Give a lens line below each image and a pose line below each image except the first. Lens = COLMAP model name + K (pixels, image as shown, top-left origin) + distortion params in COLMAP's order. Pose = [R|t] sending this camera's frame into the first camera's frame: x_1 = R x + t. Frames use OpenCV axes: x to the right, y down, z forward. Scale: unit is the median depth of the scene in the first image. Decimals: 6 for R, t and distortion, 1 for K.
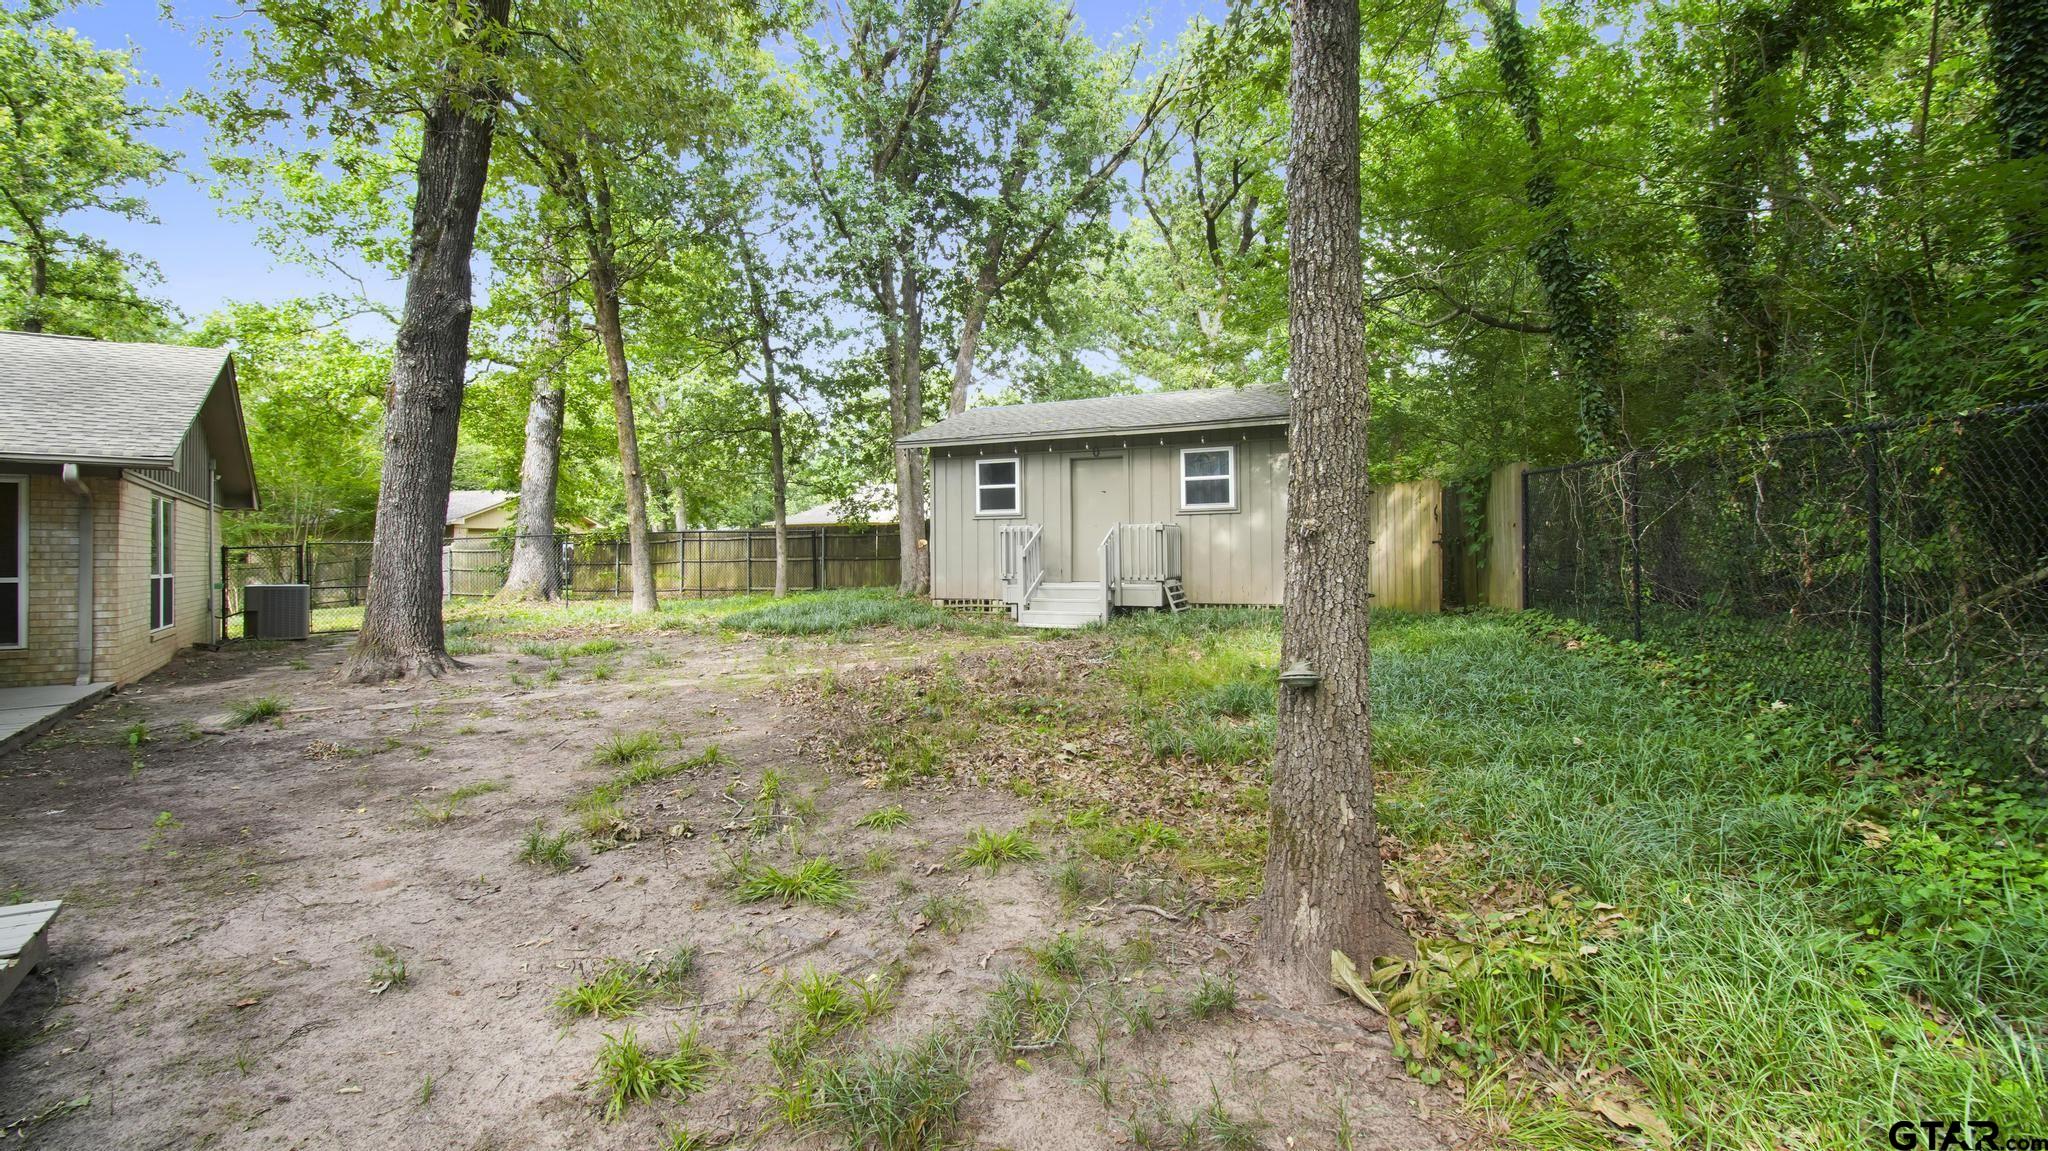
lens RADIAL K [[921.2, 0, 1016.1], [0, 921.2, 544.1], [0, 0, 1]] dist [-0.003604, -0.011389]
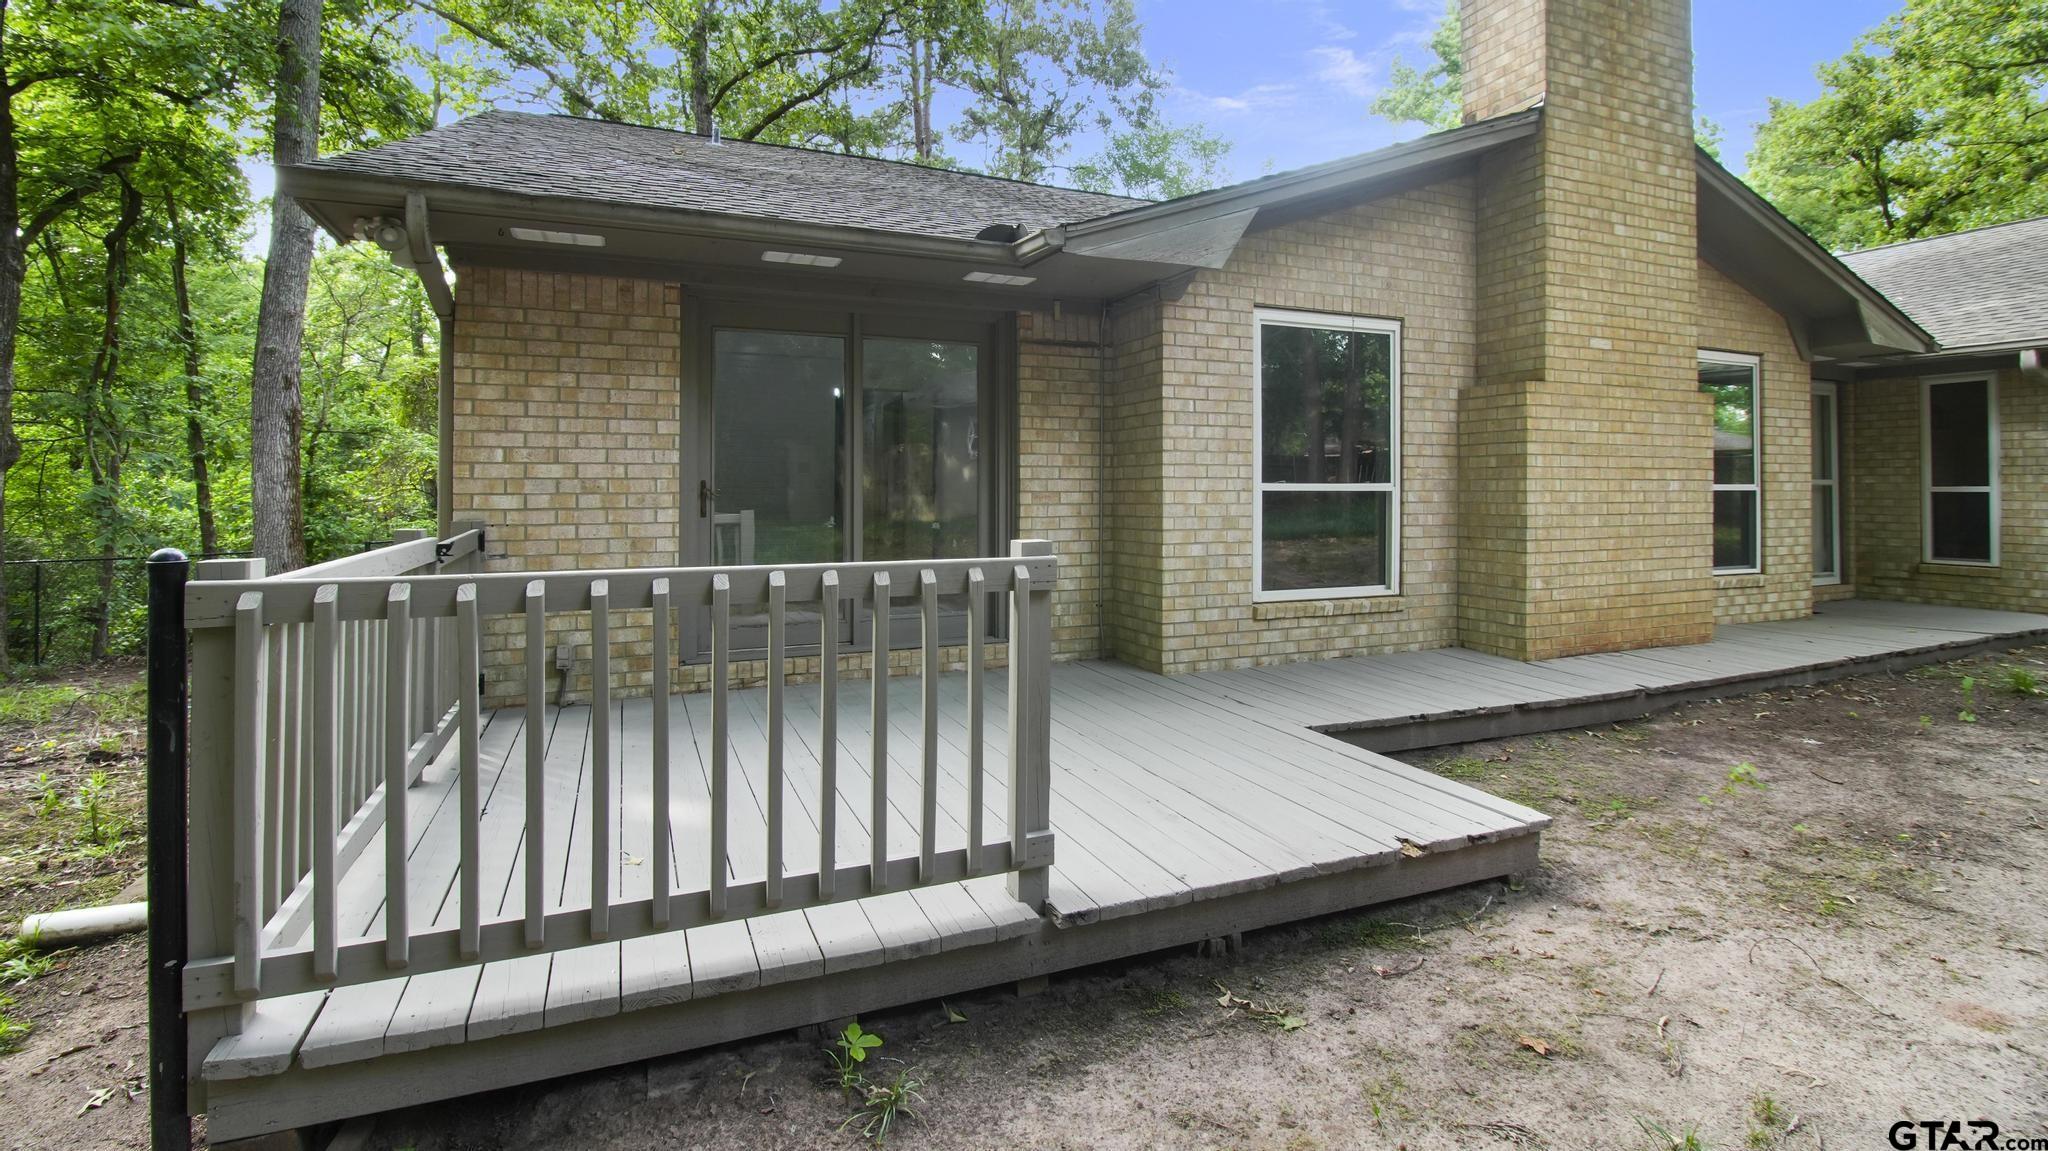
lens RADIAL K [[921.2, 0, 984.3], [0, 921.2, 474.1], [0, 0, 1]] dist [-0.003604, -0.011389]
pose [[-0.218991, -0.010563, -0.975670, -0.018016], [0.015746, 0.999773, -0.014358, 0.018108], [0.975600, -0.018507, -0.218774, 0.184858]]
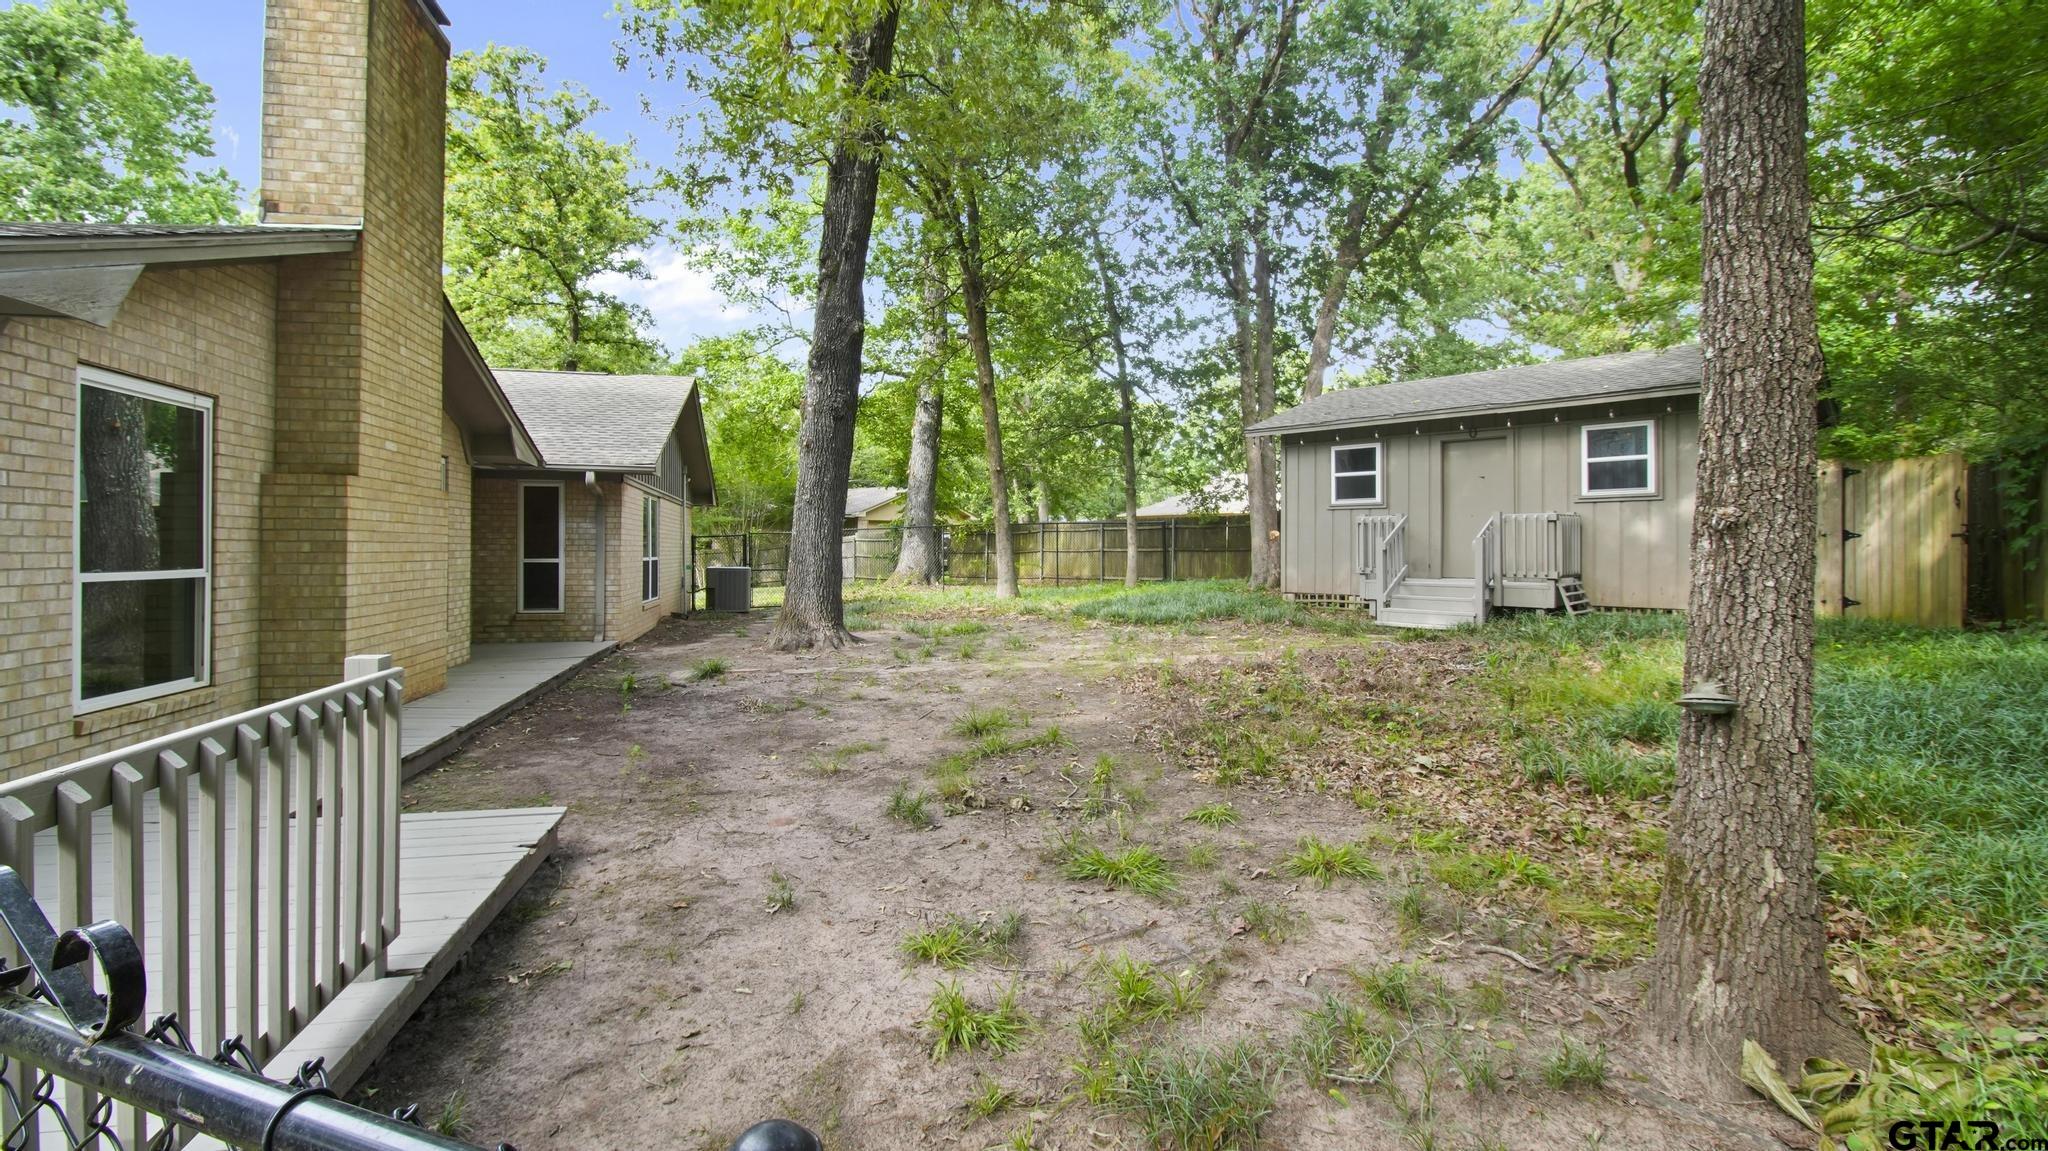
lens RADIAL K [[921.2, 0, 1009.4], [0, 921.2, 547.4], [0, 0, 1]] dist [-0.003604, -0.011389]
pose [[0.925527, 0.008062, -0.378596, 0.009603], [-0.002904, 0.999895, 0.014192, -0.000394], [0.378670, -0.012036, 0.925453, 0.003933]]
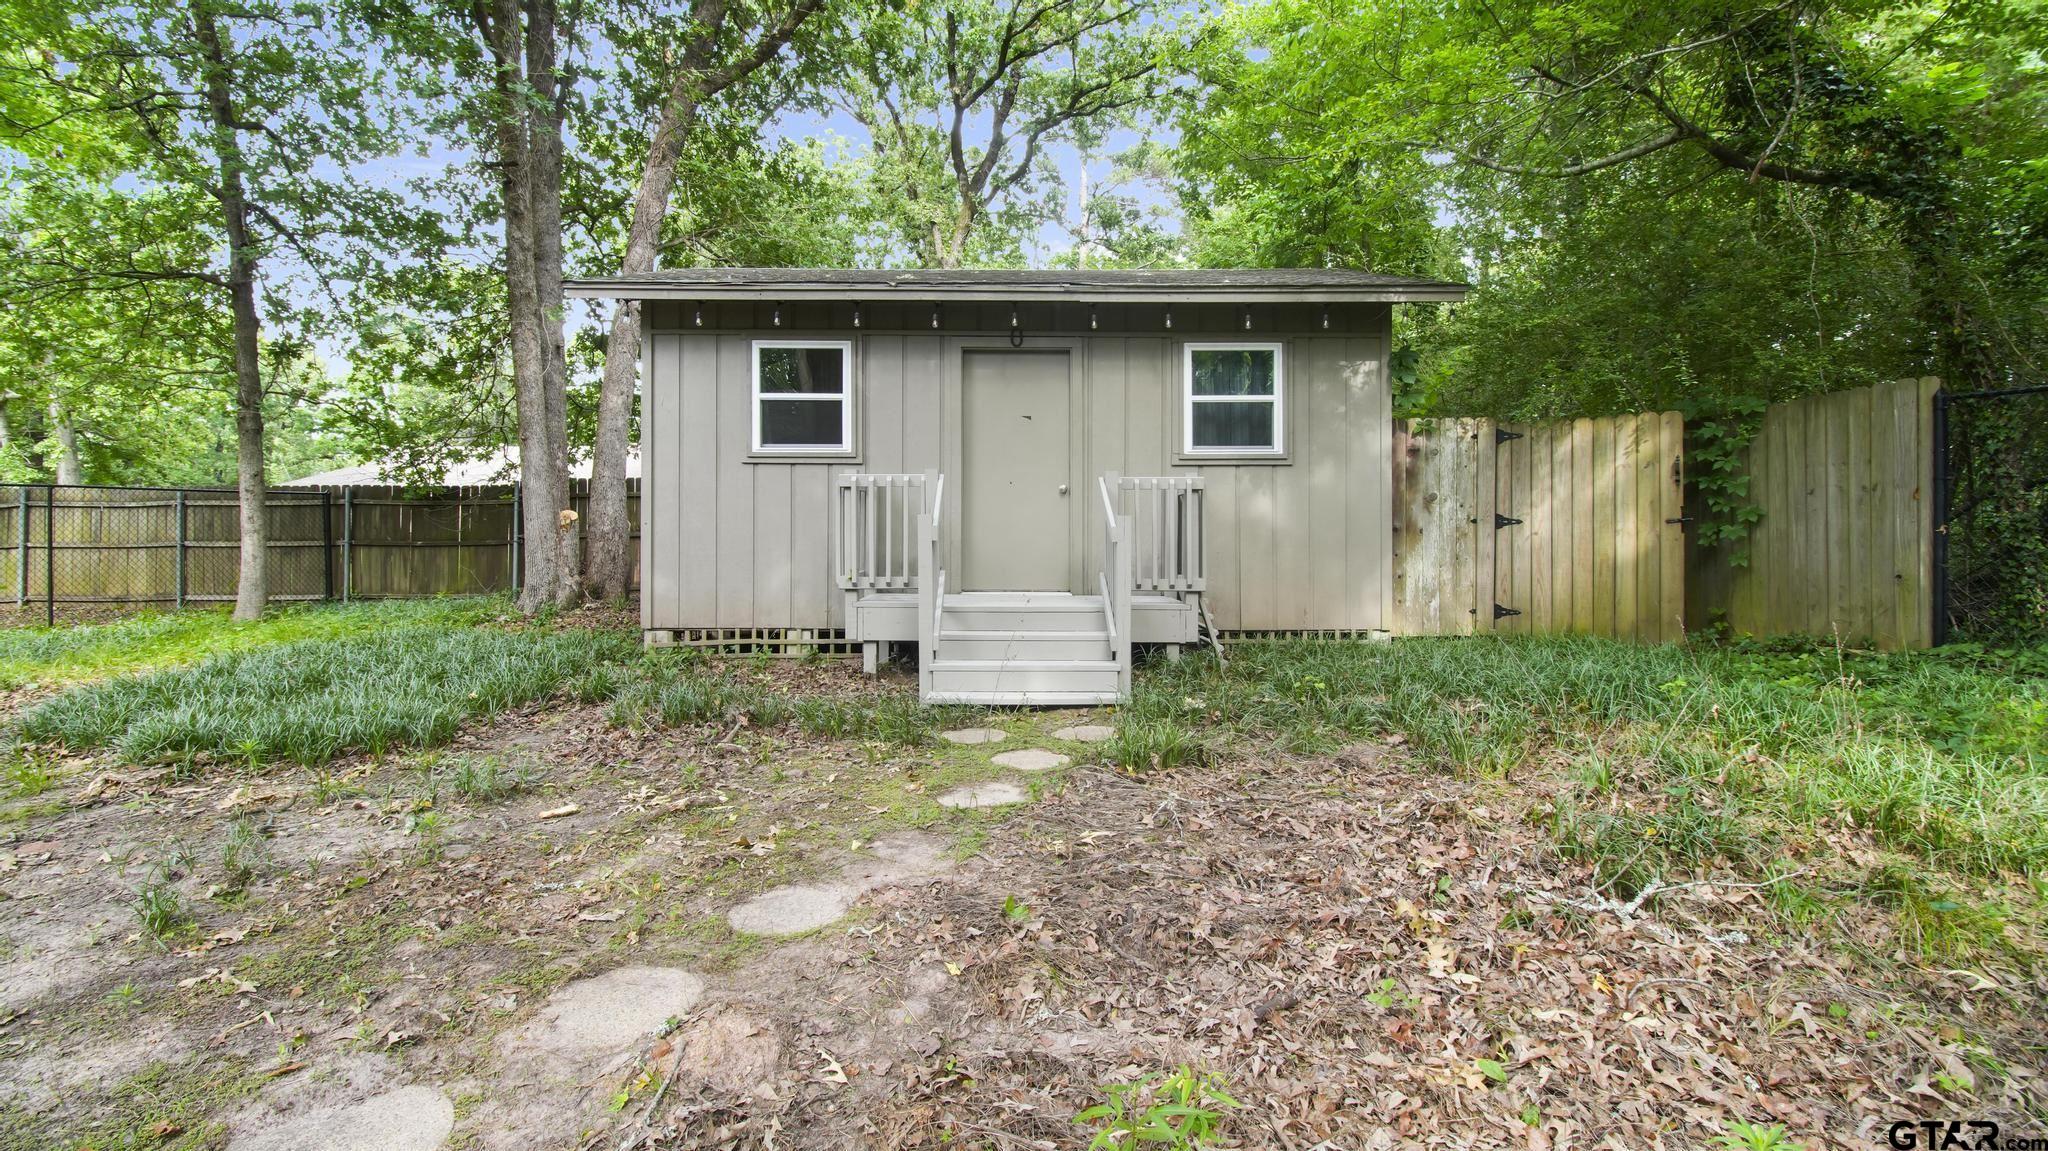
lens RADIAL K [[921.2, 0, 1030.9], [0, 921.2, 534.1], [0, 0, 1]] dist [-0.003604, -0.011389]
pose [[0.901423, 0.011918, 0.432775, -0.132657], [-0.012367, 0.999922, -0.001778, 0.010506], [-0.432762, -0.003749, 0.901500, 0.556248]]
